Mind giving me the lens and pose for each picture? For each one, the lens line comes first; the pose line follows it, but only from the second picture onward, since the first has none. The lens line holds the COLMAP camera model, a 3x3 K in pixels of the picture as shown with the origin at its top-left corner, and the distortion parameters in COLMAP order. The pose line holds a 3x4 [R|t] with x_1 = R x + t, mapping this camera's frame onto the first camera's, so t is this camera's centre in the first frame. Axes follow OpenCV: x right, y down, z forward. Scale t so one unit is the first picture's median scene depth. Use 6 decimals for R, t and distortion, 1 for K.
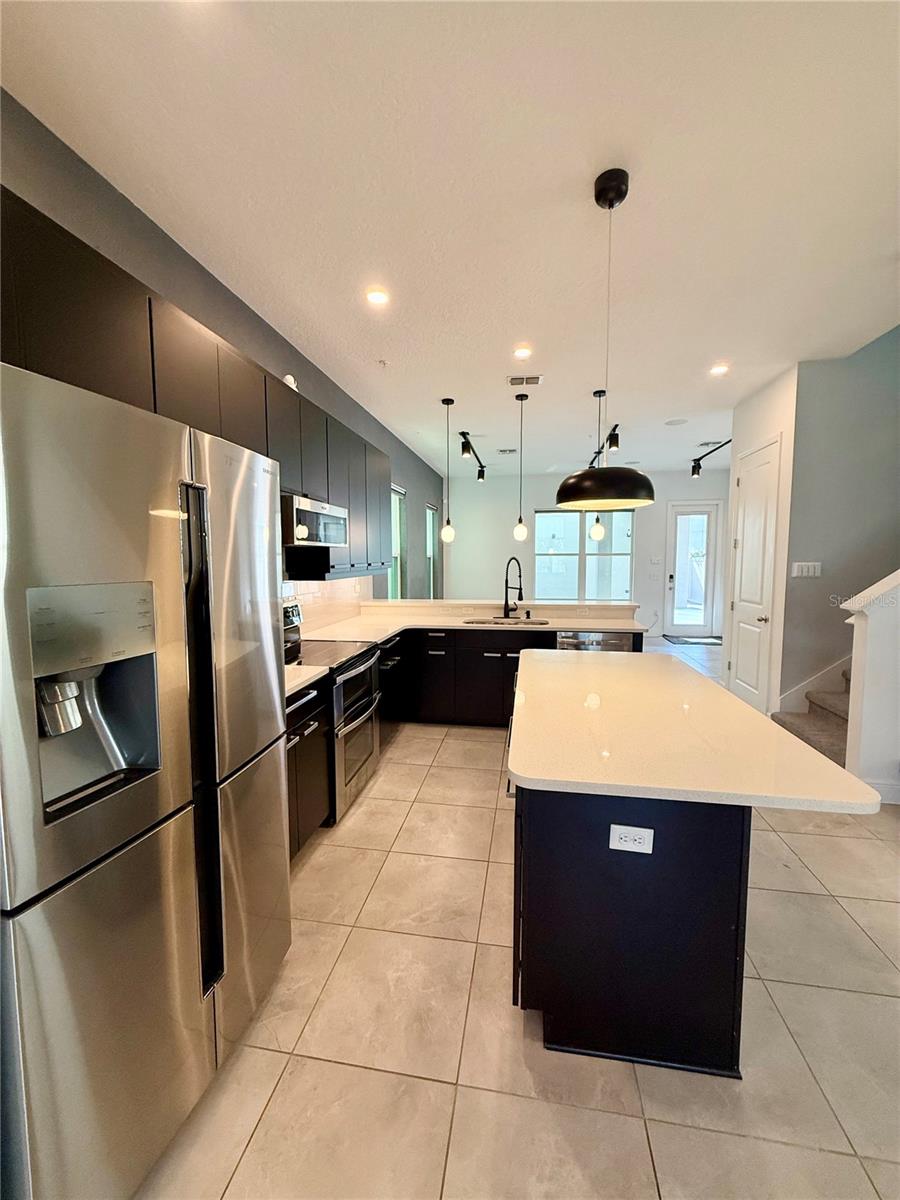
lens RADIAL K [[478.2, 0, 453.4], [0, 478.2, 598.8], [0, 0, 1]] dist [-0.001427, 0.000458]
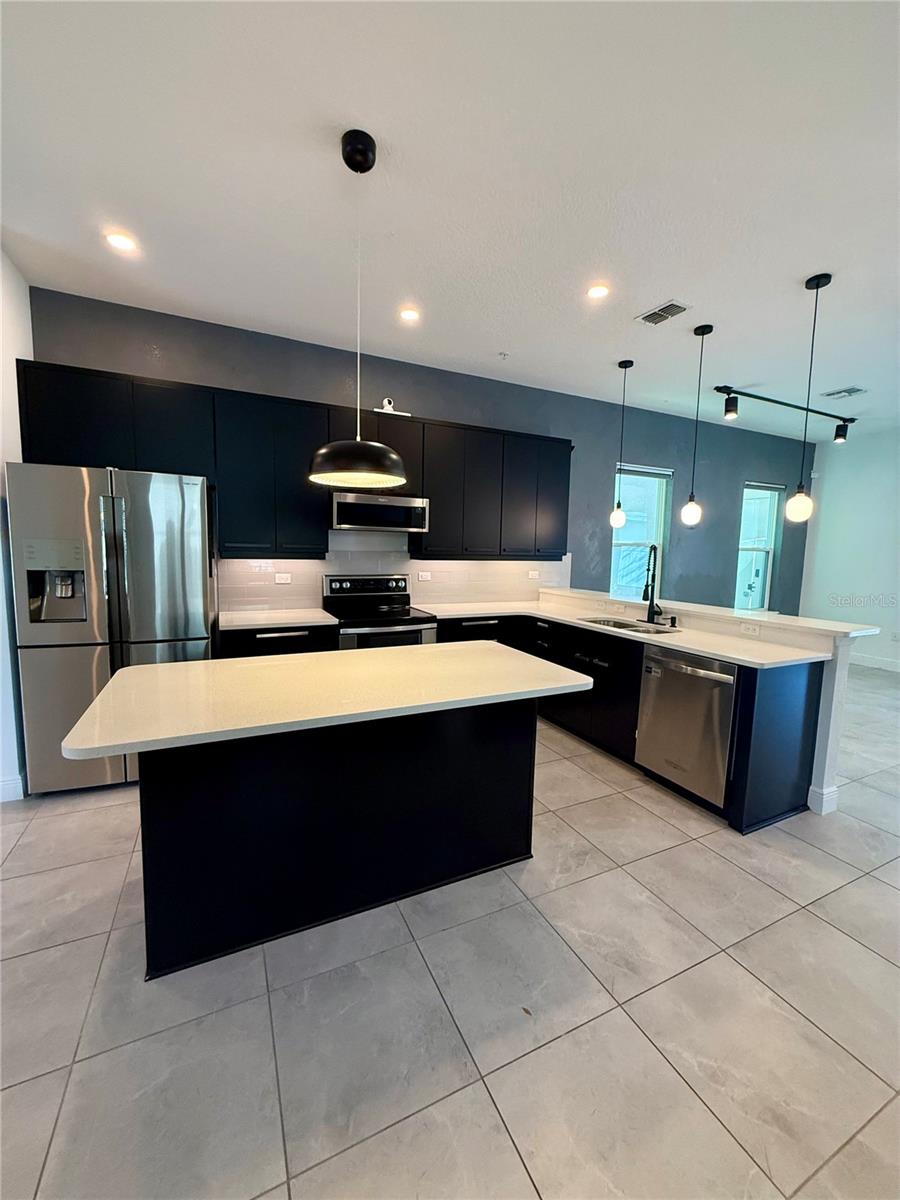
lens RADIAL K [[478.2, 0, 451.3], [0, 478.2, 597.4], [0, 0, 1]] dist [-0.001427, 0.000458]
pose [[0.574047, 0.099253, -0.812784, 0.564203], [-0.094229, 0.994039, 0.054836, -0.013839], [0.813382, 0.045110, 0.579978, 0.269763]]
